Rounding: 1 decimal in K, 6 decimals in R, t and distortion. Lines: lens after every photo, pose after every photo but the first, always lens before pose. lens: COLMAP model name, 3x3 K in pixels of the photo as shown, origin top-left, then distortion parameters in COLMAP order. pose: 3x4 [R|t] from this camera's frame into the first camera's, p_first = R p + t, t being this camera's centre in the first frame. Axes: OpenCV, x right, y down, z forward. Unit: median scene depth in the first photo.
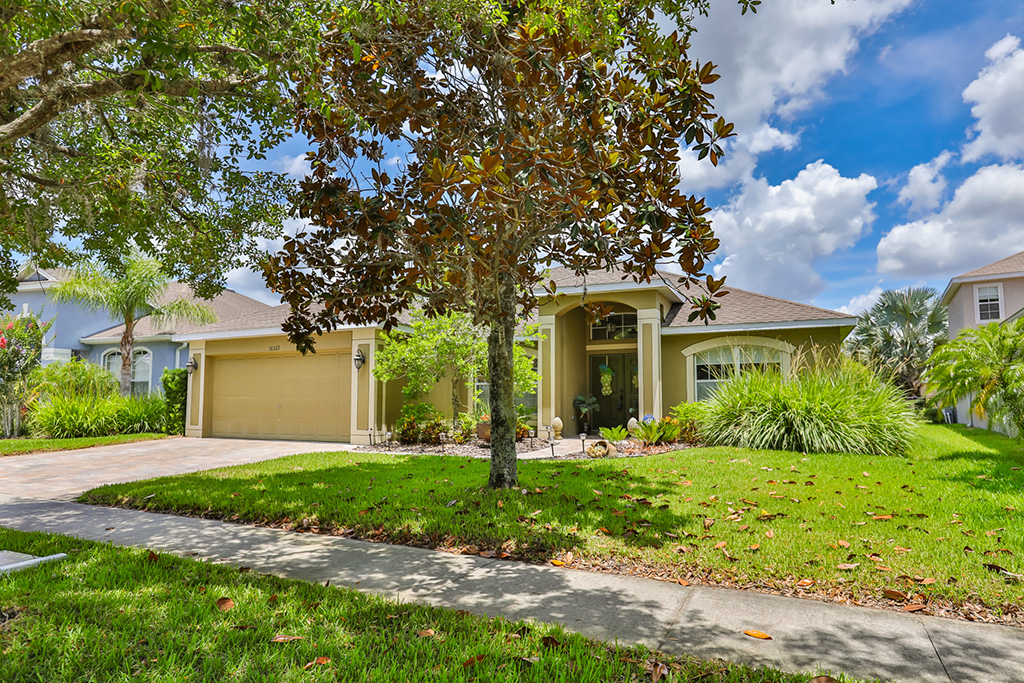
lens RADIAL K [[620.1, 0, 511.0], [0, 620.1, 357.4], [0, 0, 1]] dist [-0.000245, 0.000032]
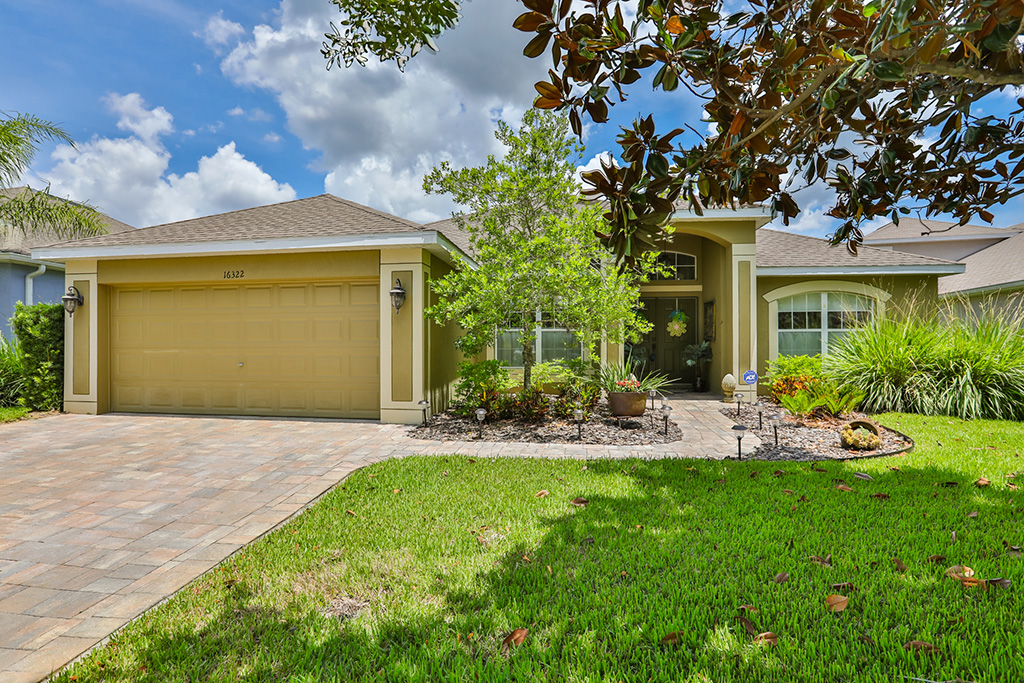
lens RADIAL K [[505.1, 0, 509.4], [0, 505.1, 342.2], [0, 0, 1]] dist [-0.061709, 0.026067]
pose [[0.946543, -0.003101, 0.322563, -0.258538], [-0.022419, 0.996904, 0.075370, 0.008942], [-0.321798, -0.078573, 0.943543, 0.393771]]
